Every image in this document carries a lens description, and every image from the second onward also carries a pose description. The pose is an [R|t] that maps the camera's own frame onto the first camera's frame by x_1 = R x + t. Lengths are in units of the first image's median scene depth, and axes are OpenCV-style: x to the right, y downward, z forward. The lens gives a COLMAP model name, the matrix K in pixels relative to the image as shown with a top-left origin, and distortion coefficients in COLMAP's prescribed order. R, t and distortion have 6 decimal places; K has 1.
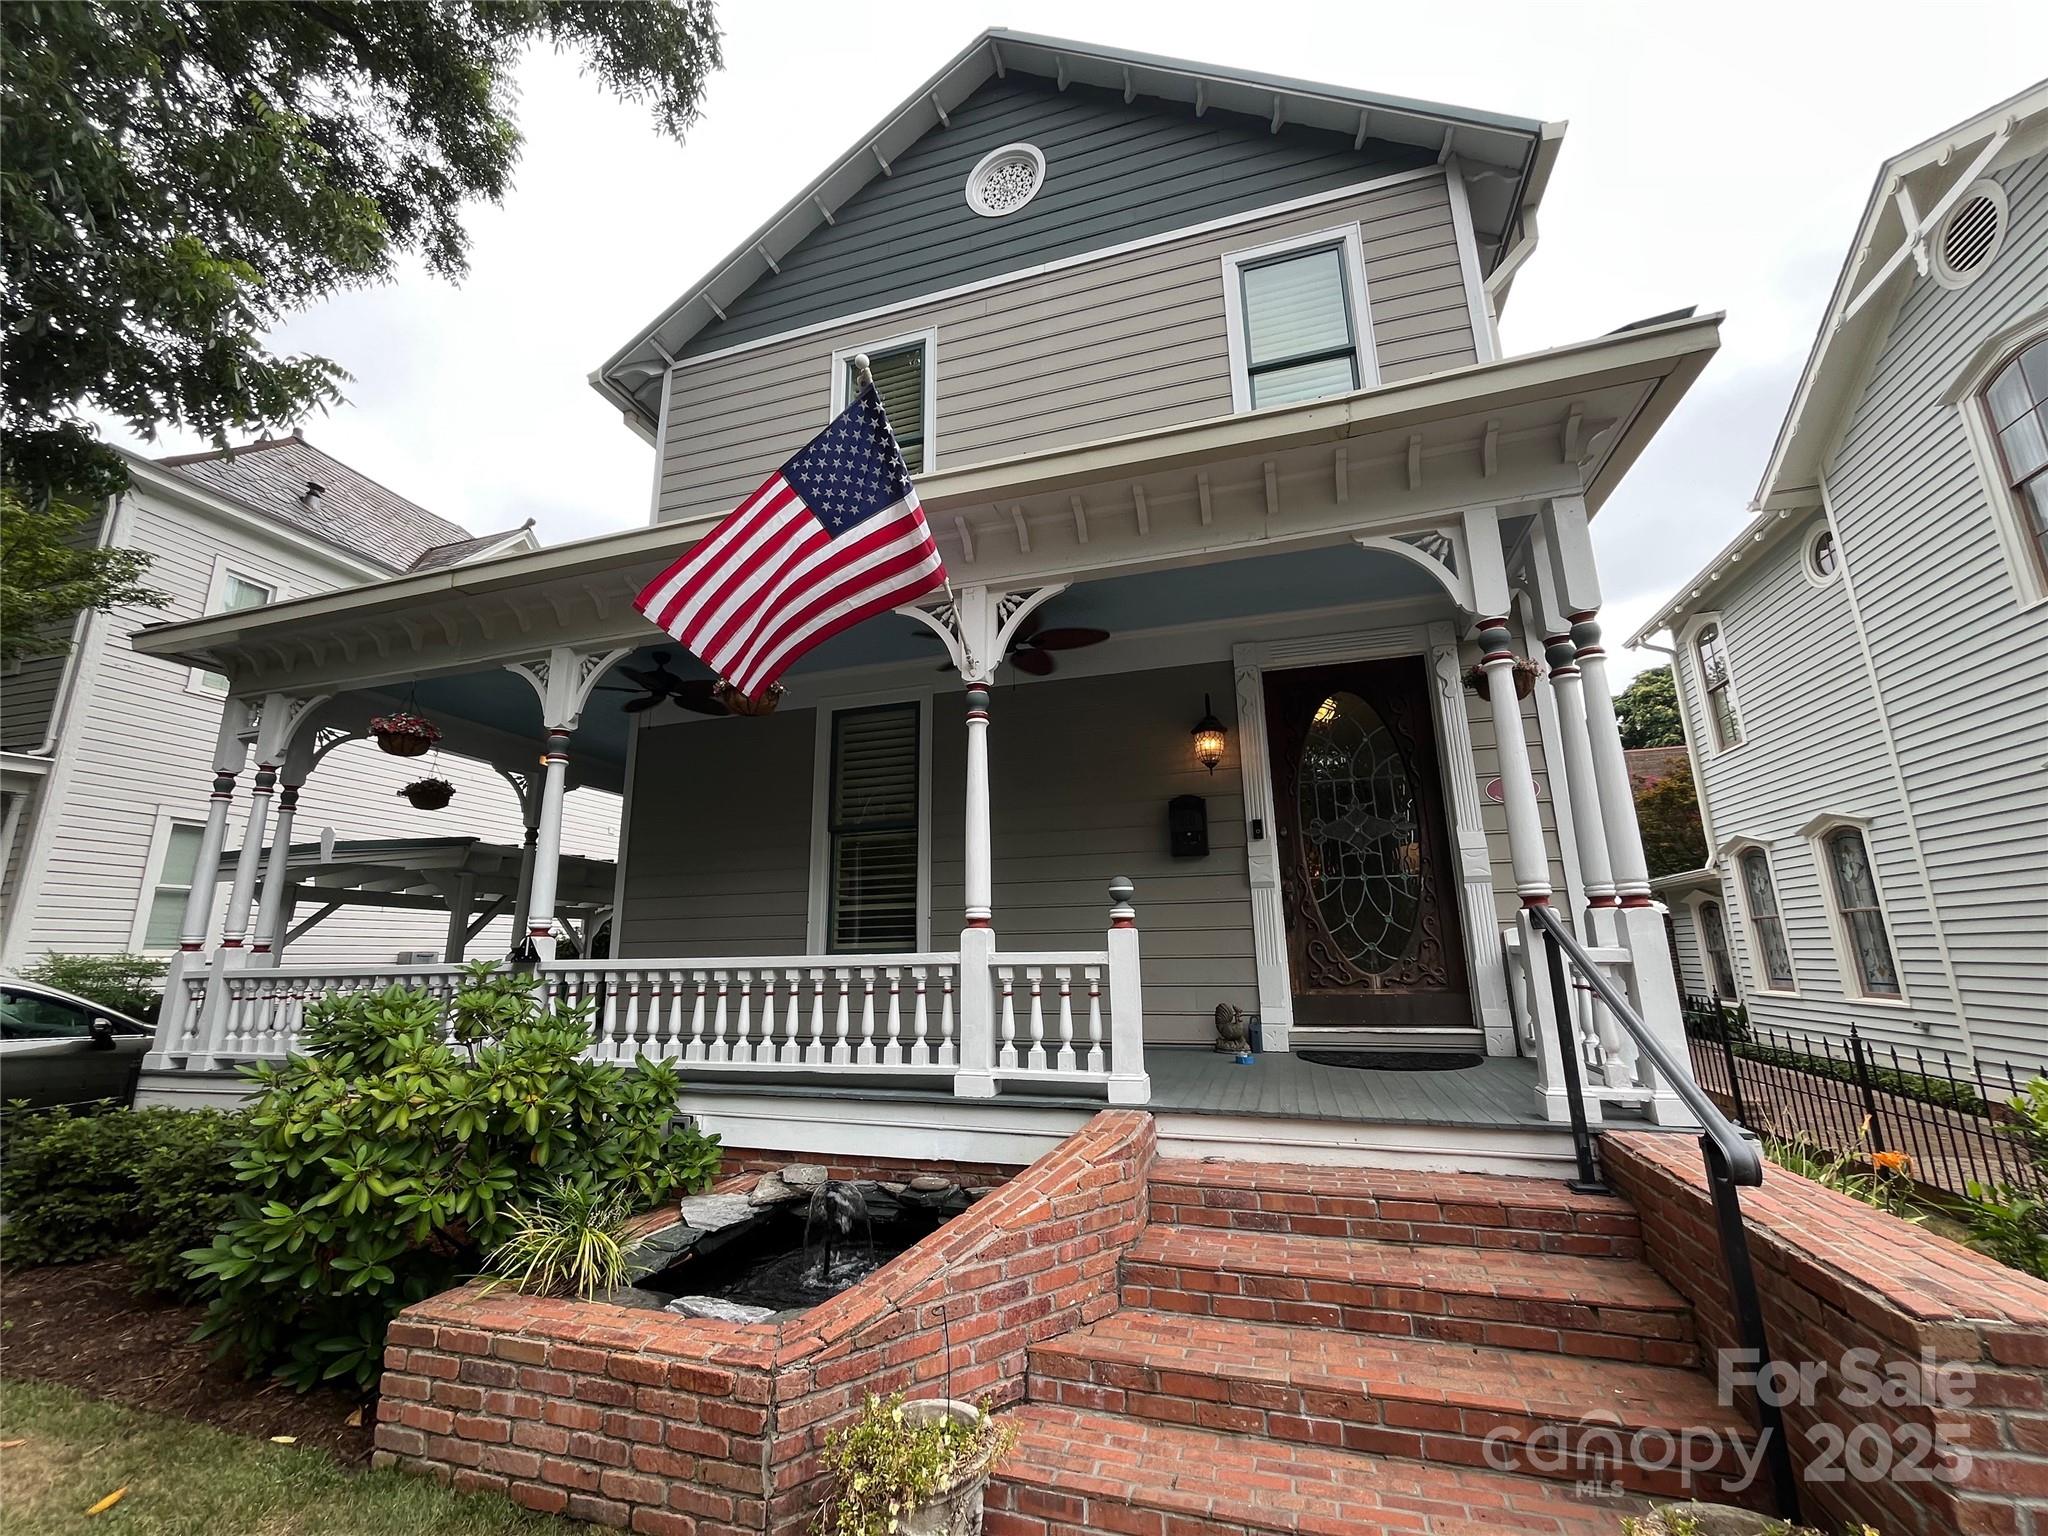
lens RADIAL K [[827.0, 0, 1021.9], [0, 827.0, 768.0], [0, 0, 1]] dist [-0.000028, -0.000642]
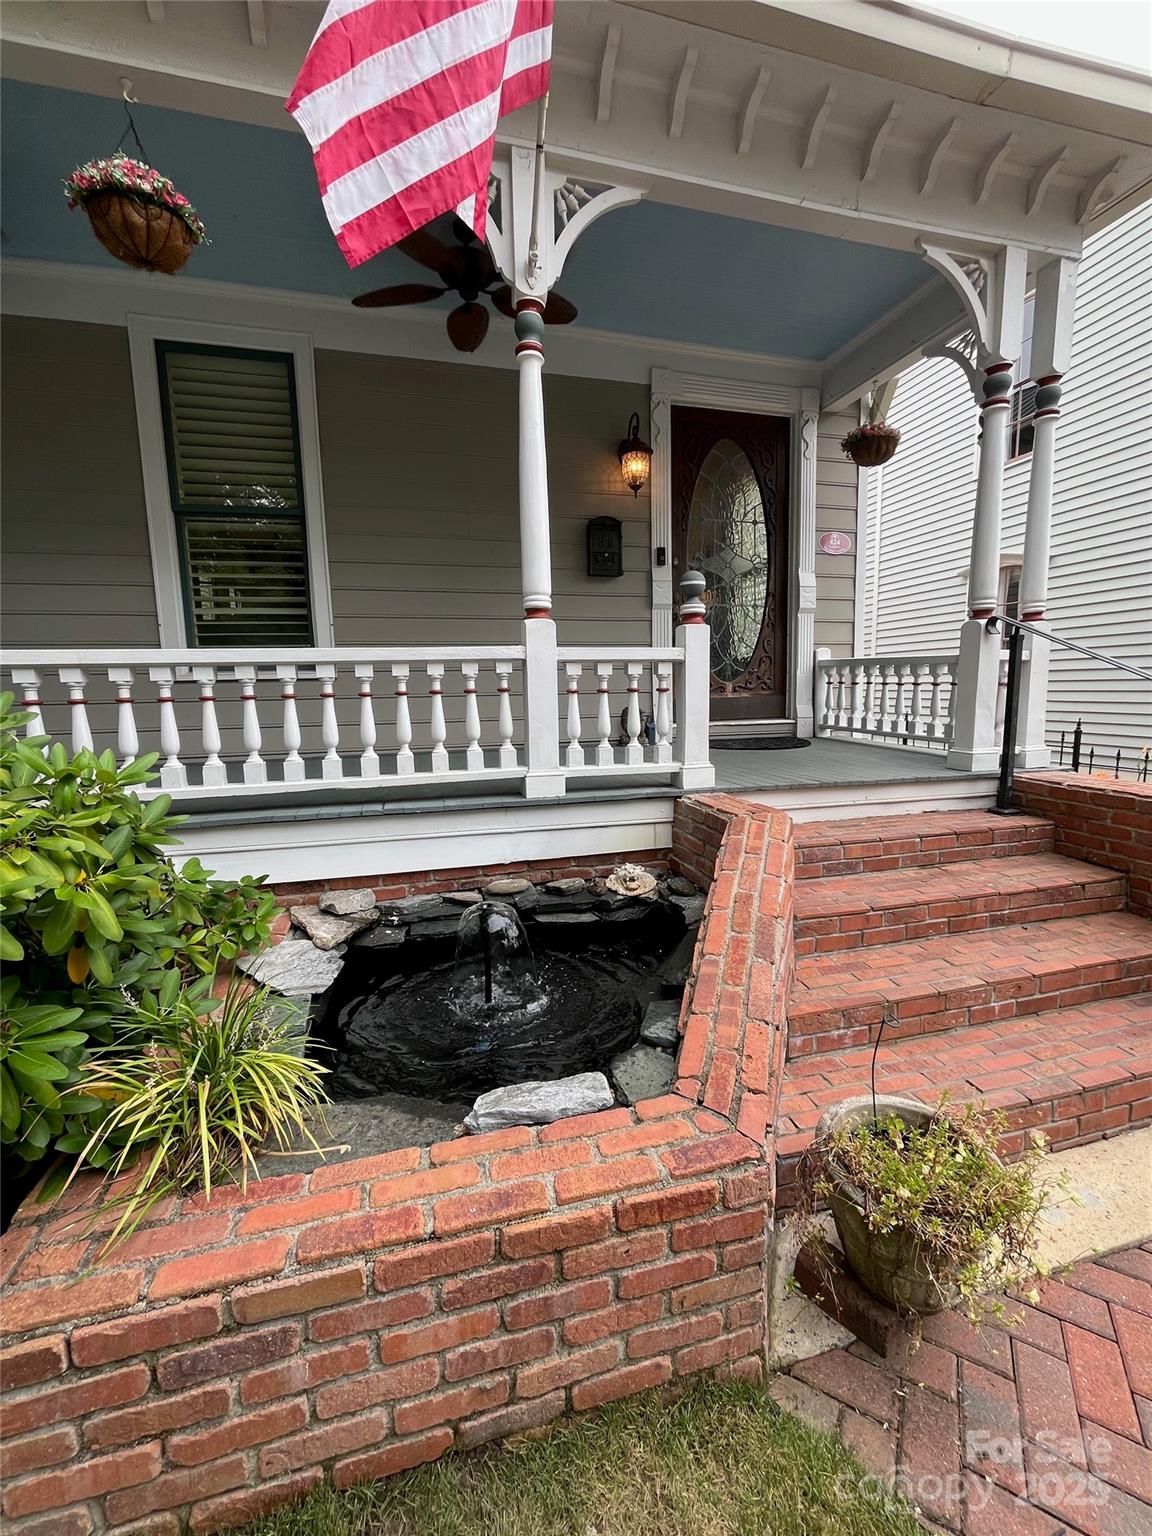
lens RADIAL K [[620.3, 0, 574.3], [0, 620.3, 764.1], [0, 0, 1]] dist [-0.000028, -0.000642]
pose [[0.847382, -0.068438, 0.526554, -0.396039], [-0.110723, 0.947085, 0.301282, 0.142272], [-0.519310, -0.313603, 0.794965, 0.424846]]
